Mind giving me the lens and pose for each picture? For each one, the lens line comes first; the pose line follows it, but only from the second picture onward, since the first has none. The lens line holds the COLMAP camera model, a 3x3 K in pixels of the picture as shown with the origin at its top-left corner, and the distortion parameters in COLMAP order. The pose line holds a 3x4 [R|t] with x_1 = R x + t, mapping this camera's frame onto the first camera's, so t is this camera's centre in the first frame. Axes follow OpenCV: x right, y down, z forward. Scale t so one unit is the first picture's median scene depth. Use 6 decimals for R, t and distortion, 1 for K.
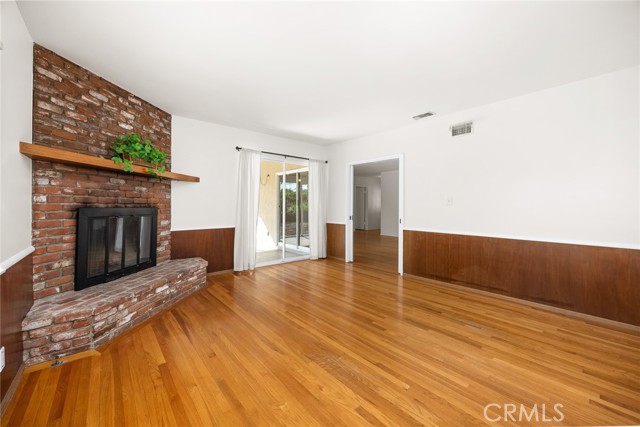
lens RADIAL K [[249.6, 0, 318.6], [0, 249.6, 208.2], [0, 0, 1]] dist [-0.004787, -0.000125]
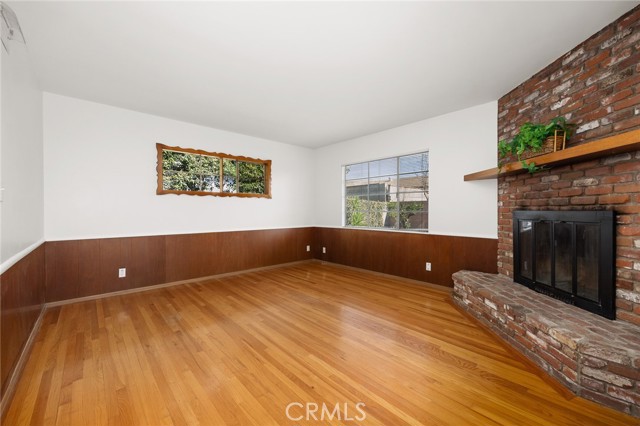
lens RADIAL K [[249.6, 0, 319.7], [0, 249.6, 211.1], [0, 0, 1]] dist [-0.004787, -0.000125]
pose [[-0.999109, -0.004539, -0.041960, -0.006218], [-0.005036, 0.999918, 0.011743, -0.006121], [0.041903, 0.011944, -0.999050, 1.762270]]
